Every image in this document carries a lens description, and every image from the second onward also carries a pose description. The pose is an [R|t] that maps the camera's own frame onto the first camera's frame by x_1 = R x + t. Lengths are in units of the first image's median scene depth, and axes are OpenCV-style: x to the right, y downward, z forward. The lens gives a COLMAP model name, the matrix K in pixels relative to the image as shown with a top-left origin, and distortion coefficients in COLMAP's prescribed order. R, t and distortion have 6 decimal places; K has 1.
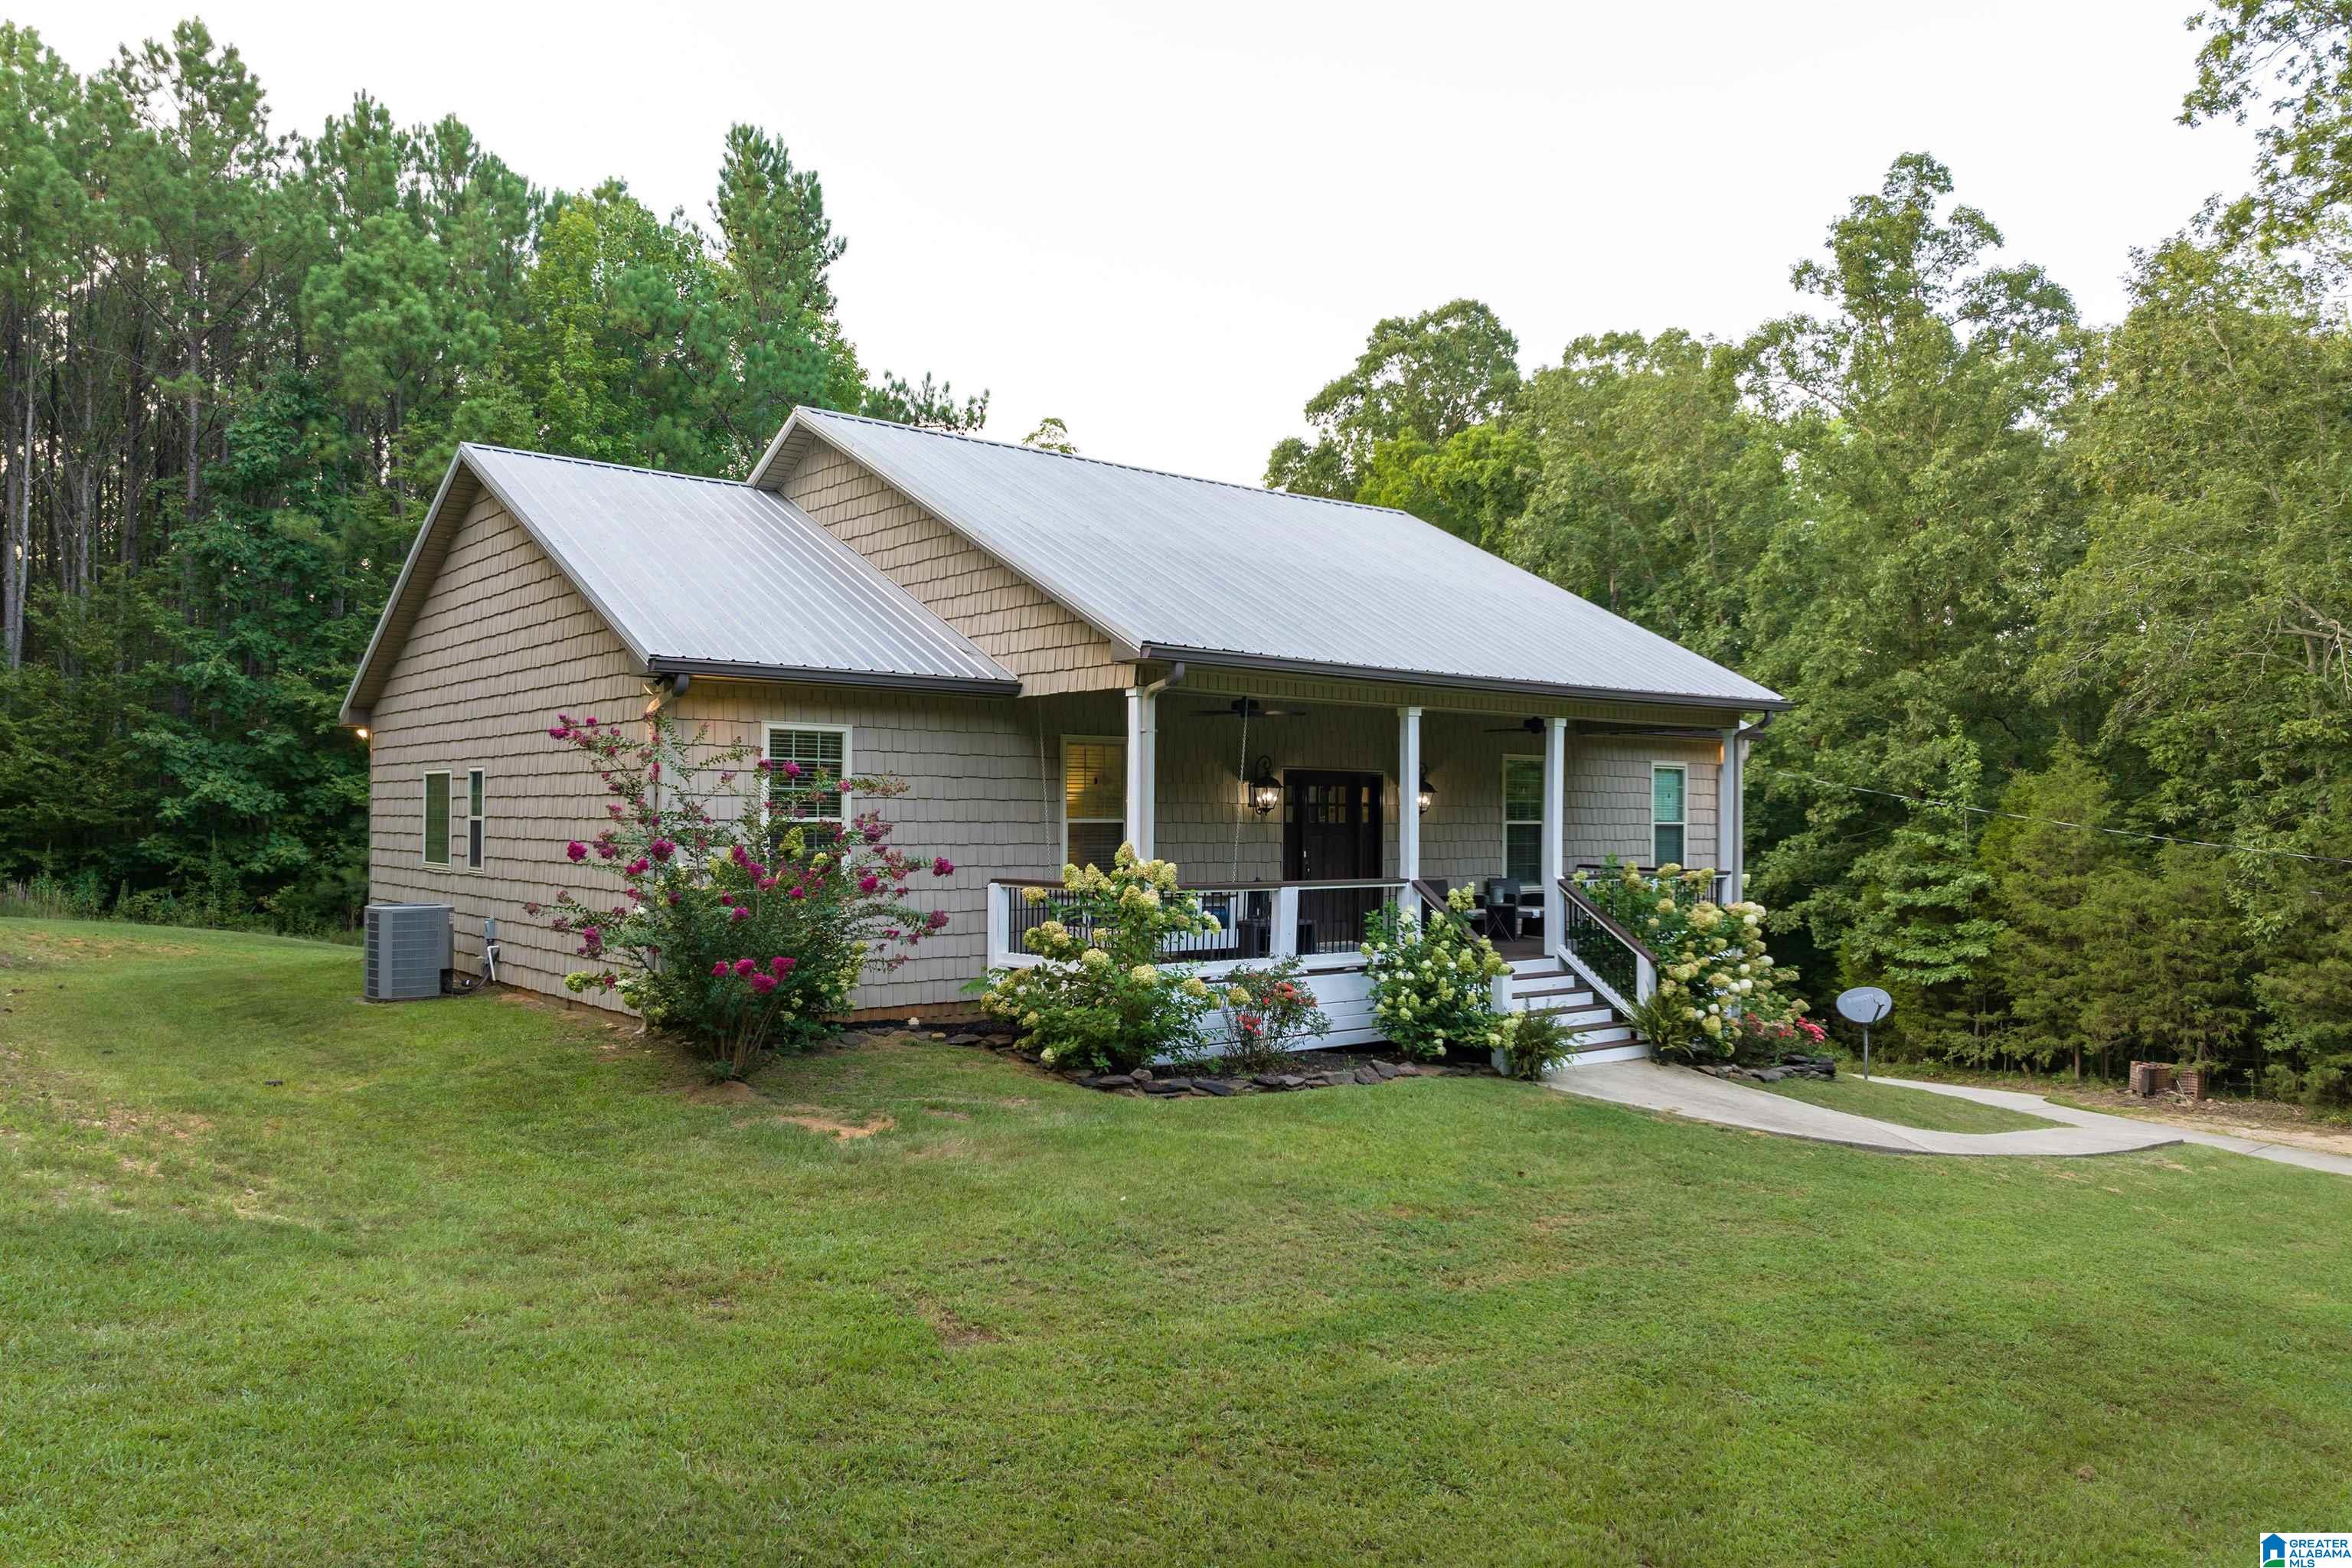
lens RADIAL K [[1677.0, 0, 1180.5], [0, 1677.0, 794.9], [0, 0, 1]] dist [-0.052026, 0.034309]
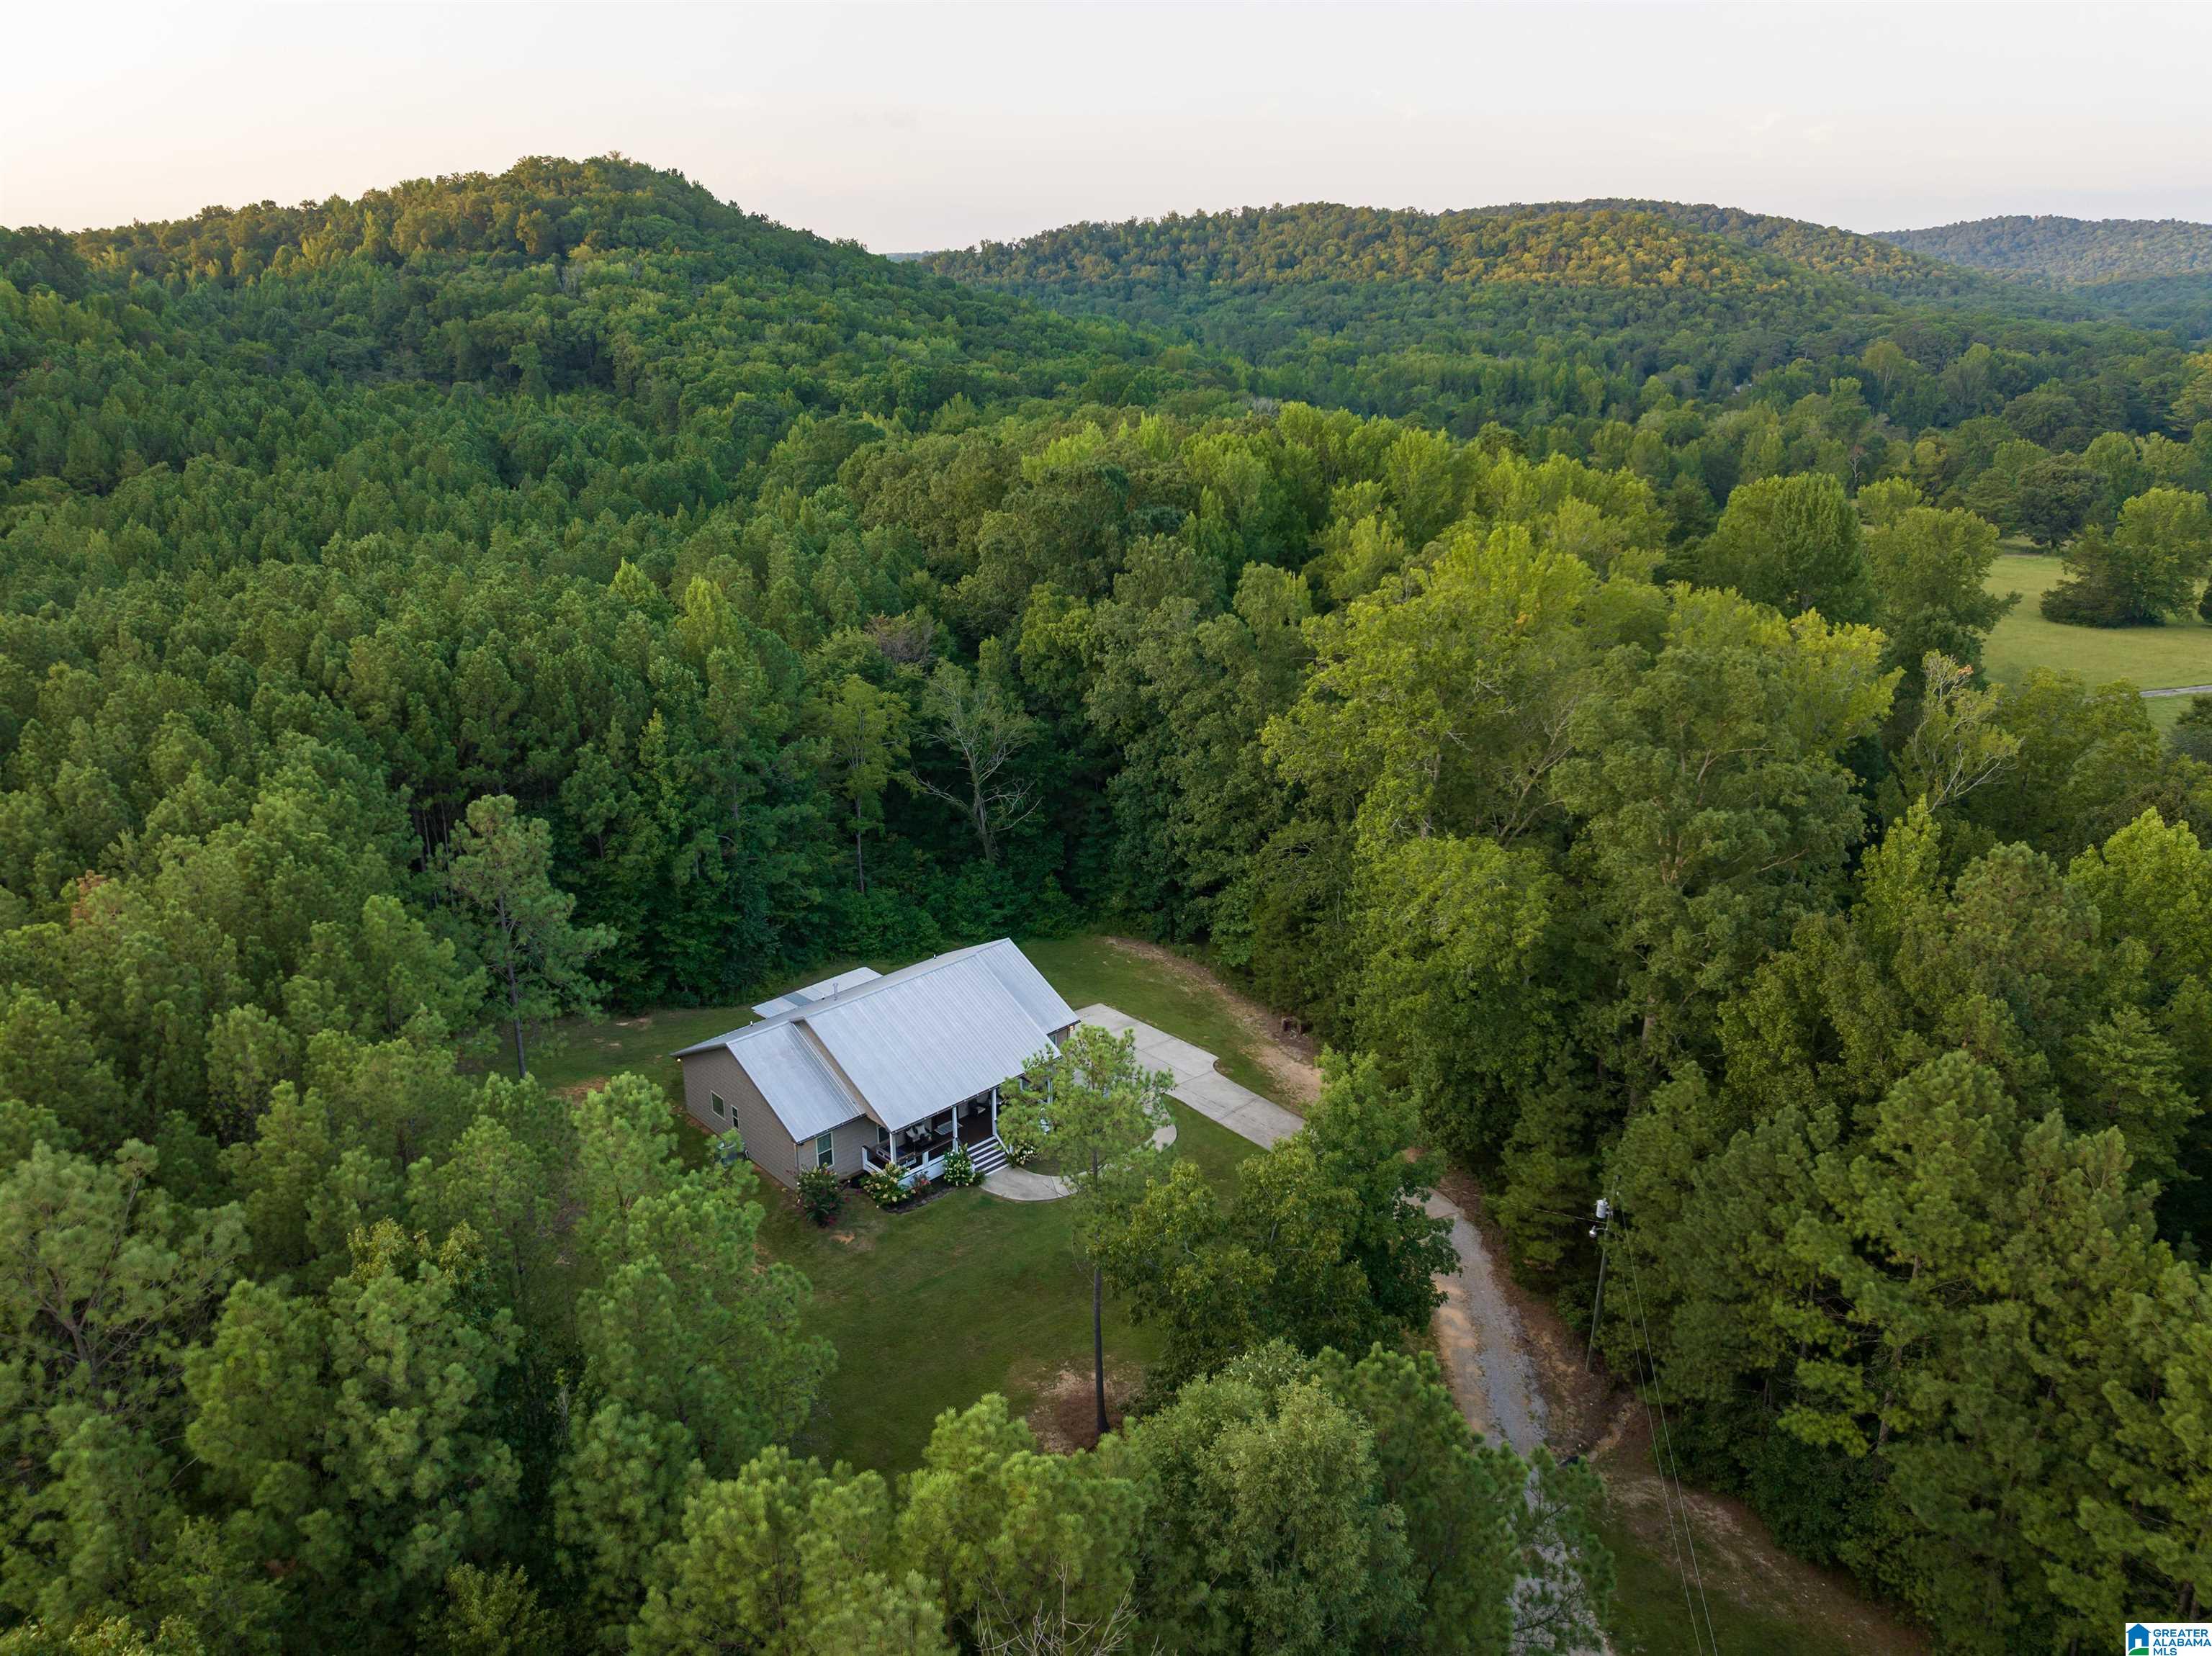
lens RADIAL K [[1559.2, 0, 1107.4], [0, 1559.2, 827.4], [0, 0, 1]] dist [-0.042043, 0.026204]
pose [[0.996876, -0.032850, 0.071824, 0.120634], [0.006090, 0.938660, 0.344791, -0.964756], [-0.078745, -0.343277, 0.935928, -1.185578]]
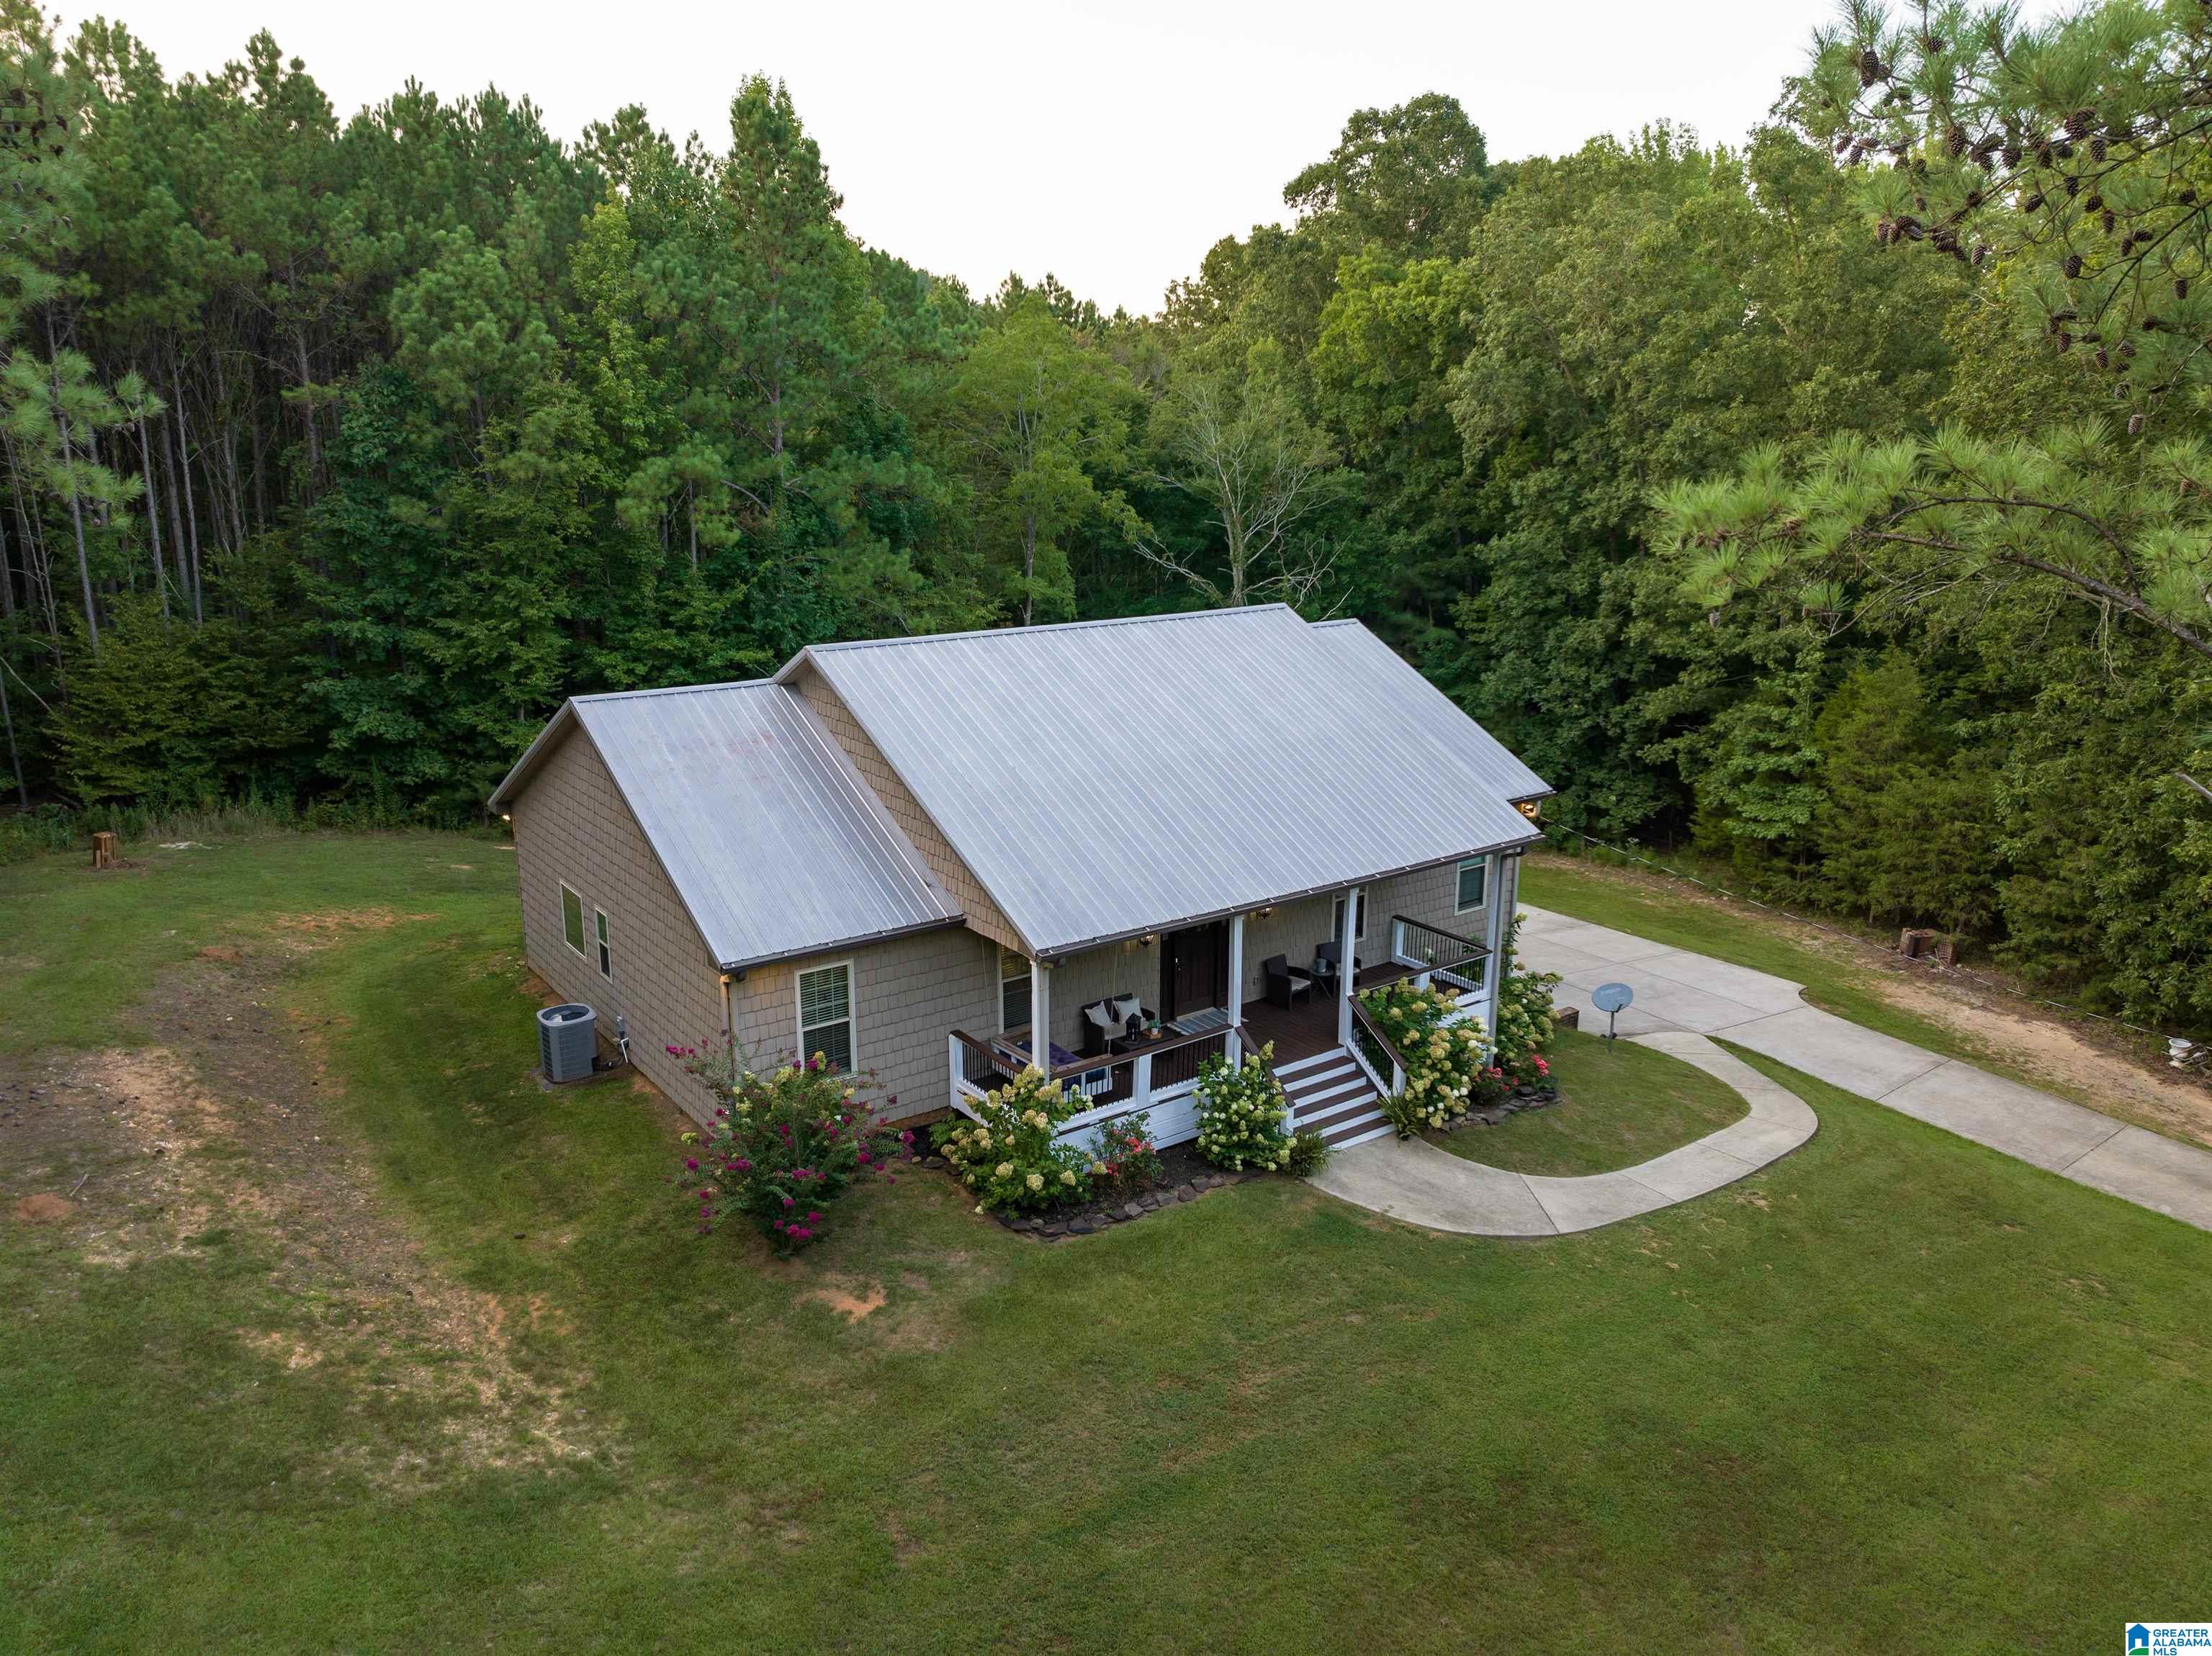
lens RADIAL K [[1559.2, 0, 1105.9], [0, 1559.2, 825.7], [0, 0, 1]] dist [-0.042043, 0.026204]
pose [[0.998500, 0.008868, -0.054025, 0.042793], [0.005011, 0.967852, 0.251470, -0.205943], [0.054518, -0.251364, 0.966356, -0.127502]]
